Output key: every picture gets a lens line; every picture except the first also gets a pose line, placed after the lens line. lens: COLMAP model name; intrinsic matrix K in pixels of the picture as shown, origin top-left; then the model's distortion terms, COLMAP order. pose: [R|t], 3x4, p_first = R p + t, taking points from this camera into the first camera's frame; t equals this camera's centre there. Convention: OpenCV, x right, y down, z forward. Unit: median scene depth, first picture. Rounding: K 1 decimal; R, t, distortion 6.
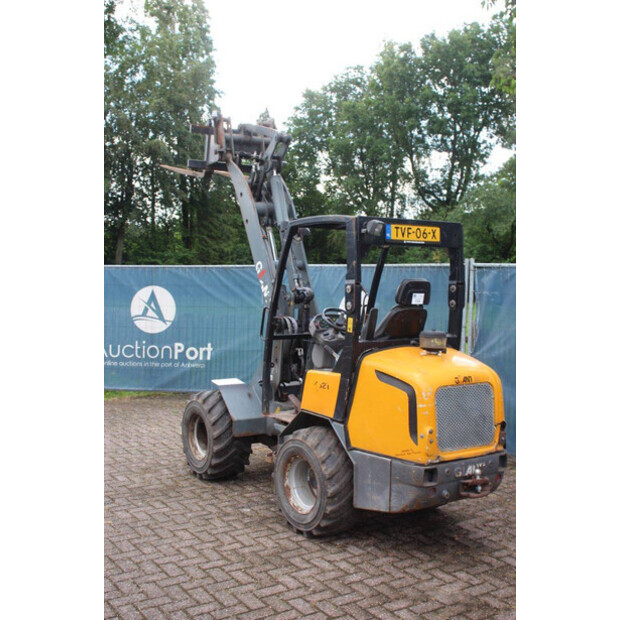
lens RADIAL K [[766.6, 0, 314.6], [0, 766.6, 334.7], [0, 0, 1]] dist [0.012045, 0.000000]
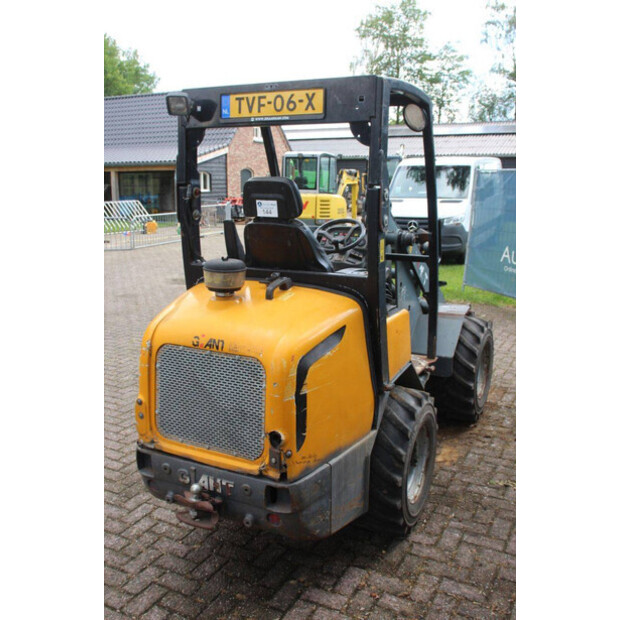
lens RADIAL K [[624.6, 0, 299.8], [0, 624.6, 311.4], [0, 0, 1]] dist [-0.035001, 0.000000]
pose [[0.467424, 0.178397, -0.865846, 0.626180], [-0.066863, 0.983756, 0.166595, -0.051835], [0.881501, -0.019977, 0.471759, 0.786075]]
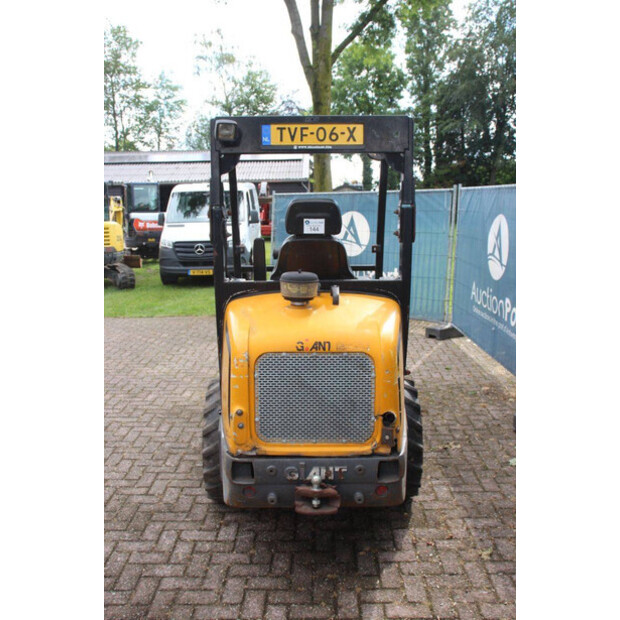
lens RADIAL K [[624.6, 0, 311.2], [0, 624.6, 313.4], [0, 0, 1]] dist [-0.035001, 0.000000]
pose [[0.819144, 0.084619, -0.567311, 0.482024], [-0.028927, 0.993894, 0.106478, -0.028012], [0.572857, -0.070810, 0.816591, 0.515469]]
